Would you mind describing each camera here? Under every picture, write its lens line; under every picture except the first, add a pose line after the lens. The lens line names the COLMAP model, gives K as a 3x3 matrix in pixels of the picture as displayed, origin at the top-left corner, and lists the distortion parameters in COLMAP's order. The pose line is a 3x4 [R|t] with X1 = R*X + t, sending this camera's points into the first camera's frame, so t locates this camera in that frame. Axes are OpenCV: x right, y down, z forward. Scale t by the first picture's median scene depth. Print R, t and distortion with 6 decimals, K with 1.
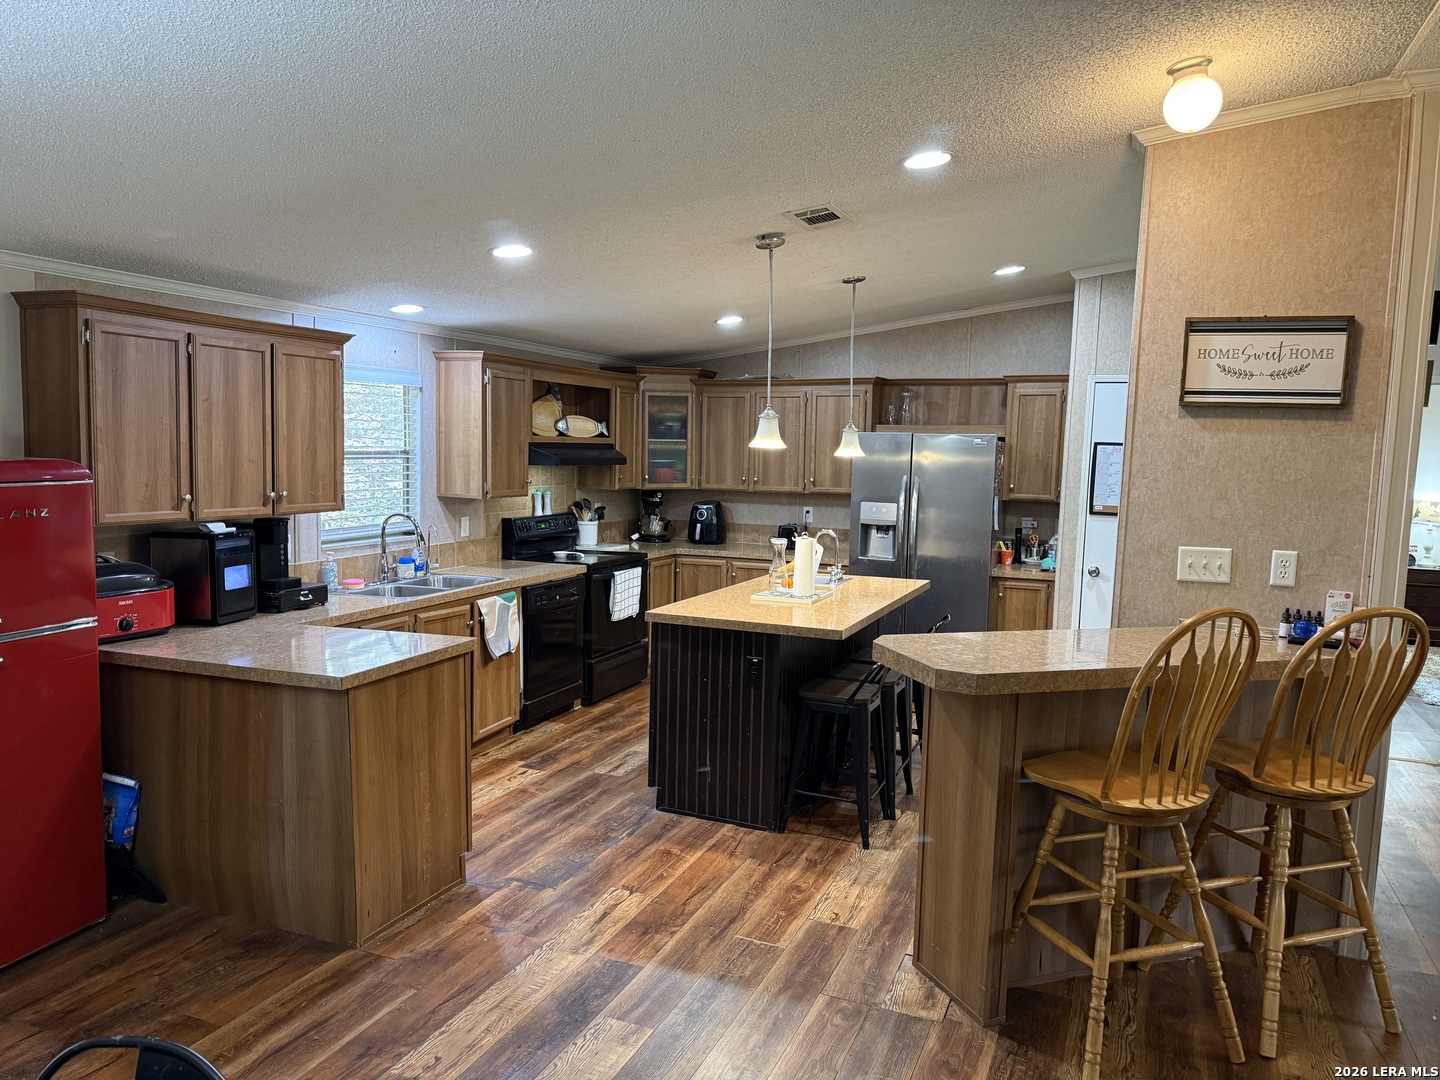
lens RADIAL K [[1012.5, 0, 714.1], [0, 1012.5, 547.4], [0, 0, 1]] dist [0.076682, -0.098456]
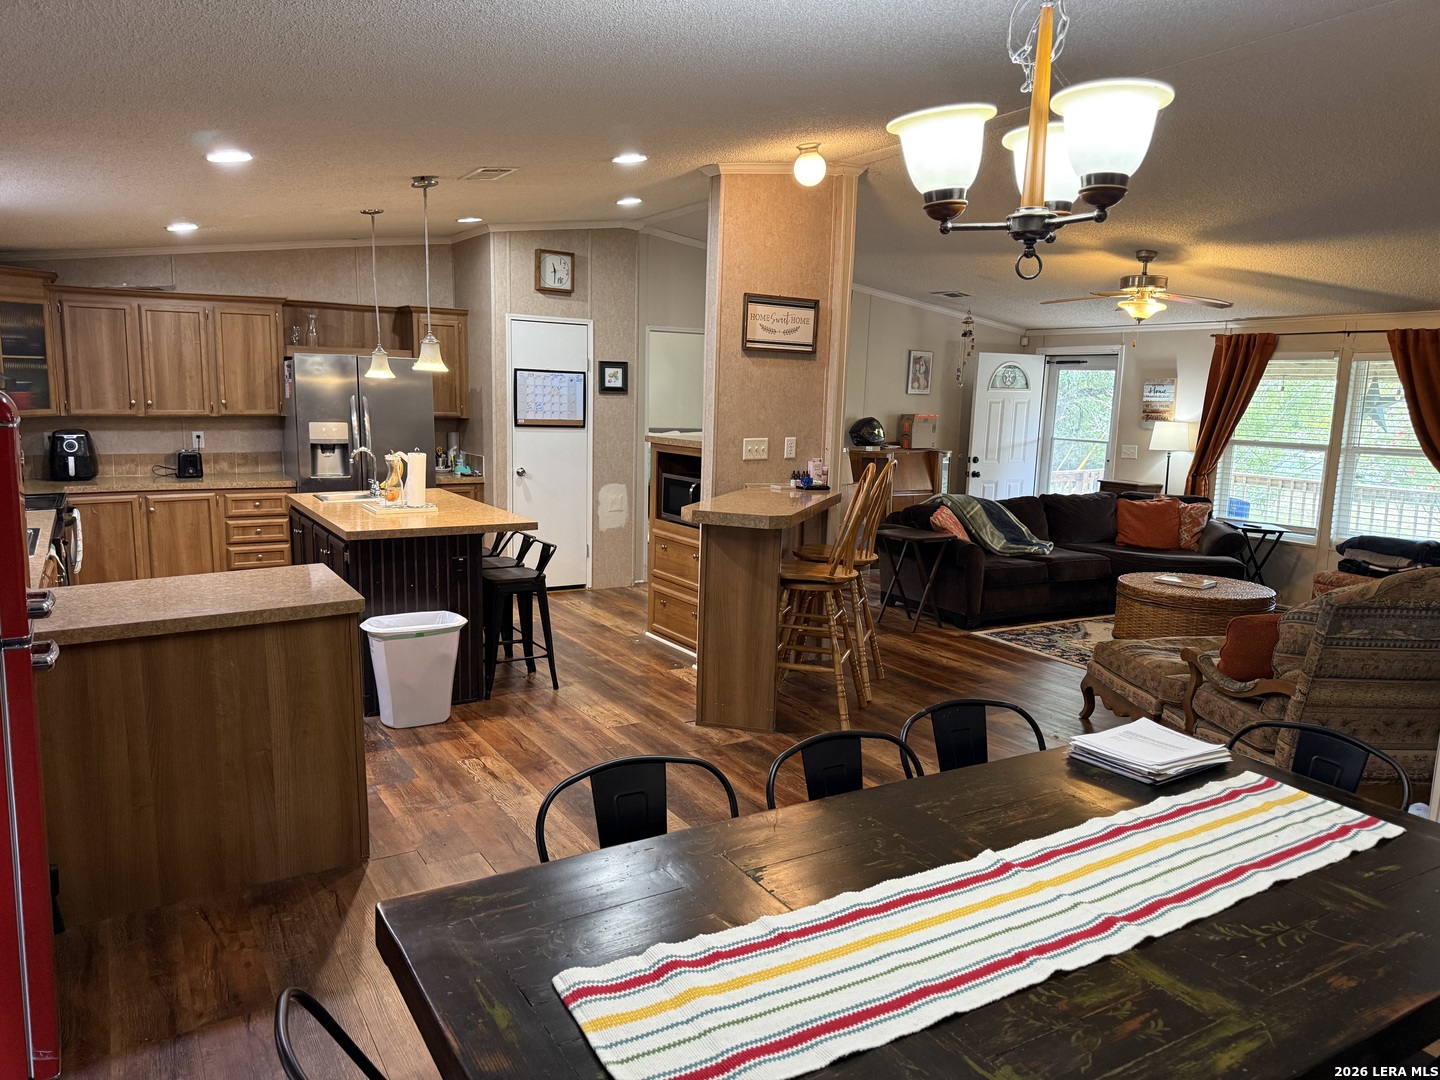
lens RADIAL K [[1017.3, 0, 722.1], [0, 1017.3, 570.7], [0, 0, 1]] dist [0.090382, -0.104486]
pose [[0.578213, -0.151559, 0.801685, -0.867487], [0.072272, 0.988247, 0.134703, -0.013808], [-0.812679, -0.019947, 0.582371, 0.093052]]
